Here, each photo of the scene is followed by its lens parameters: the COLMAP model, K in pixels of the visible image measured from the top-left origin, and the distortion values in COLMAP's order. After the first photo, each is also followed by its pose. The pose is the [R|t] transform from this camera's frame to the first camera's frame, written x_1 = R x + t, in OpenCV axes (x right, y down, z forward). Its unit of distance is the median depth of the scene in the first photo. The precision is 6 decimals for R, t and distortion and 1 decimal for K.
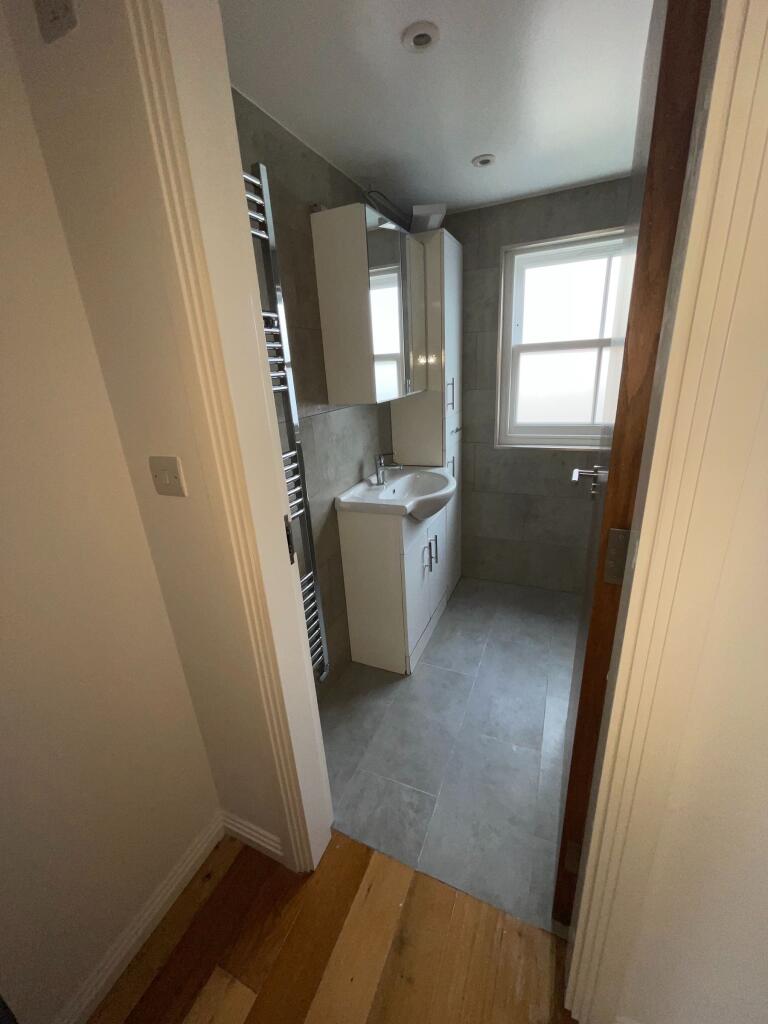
lens RADIAL K [[410.4, 0, 386.8], [0, 410.4, 508.3], [0, 0, 1]] dist [-0.002982, 0.000722]
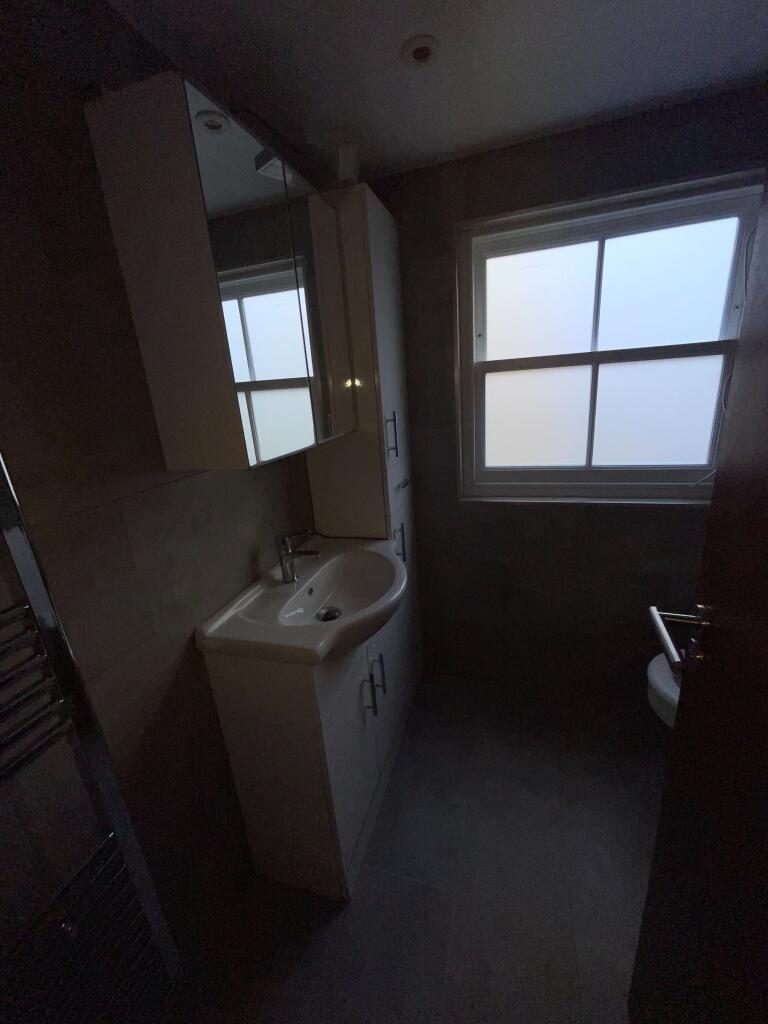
lens RADIAL K [[410.4, 0, 390.4], [0, 410.4, 507.0], [0, 0, 1]] dist [-0.002982, 0.000722]
pose [[0.992817, -0.048368, 0.109429, 0.076548], [0.053404, 0.997622, -0.043569, -0.136091], [-0.107062, 0.049100, 0.993039, 0.352078]]
